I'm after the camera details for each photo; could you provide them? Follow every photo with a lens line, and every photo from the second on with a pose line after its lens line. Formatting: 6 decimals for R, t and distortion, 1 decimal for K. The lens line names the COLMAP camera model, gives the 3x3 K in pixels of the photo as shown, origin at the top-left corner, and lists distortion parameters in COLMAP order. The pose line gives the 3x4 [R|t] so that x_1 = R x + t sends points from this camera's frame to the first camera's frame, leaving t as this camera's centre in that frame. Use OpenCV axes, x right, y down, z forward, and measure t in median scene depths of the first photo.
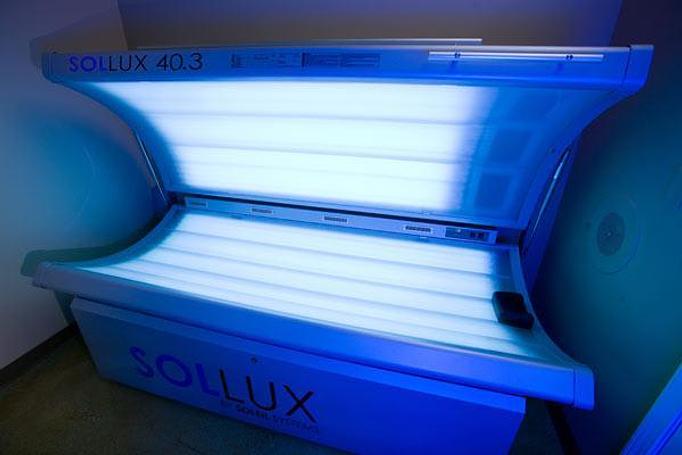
lens RADIAL K [[306.8, 0, 341.0], [0, 306.8, 227.5], [0, 0, 1]] dist [-0.037257, 0.000083]
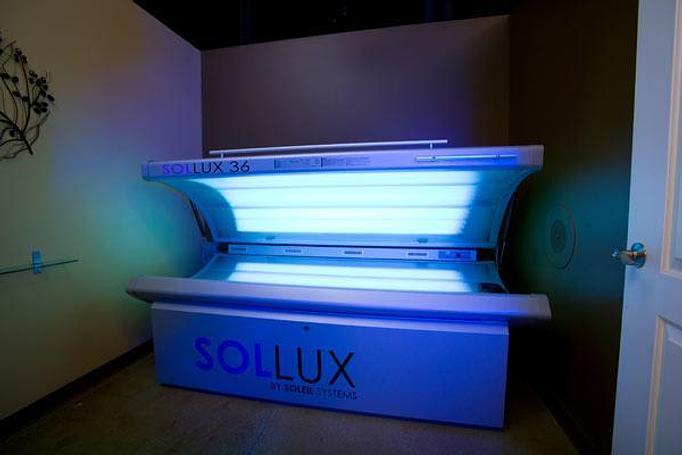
lens RADIAL K [[306.8, 0, 341.0], [0, 306.8, 227.5], [0, 0, 1]] dist [-0.037257, 0.000083]
pose [[0.998968, -0.019145, 0.041199, -0.164598], [0.031713, 0.943214, -0.330667, 0.412245], [-0.032529, 0.331632, 0.942848, -0.345140]]
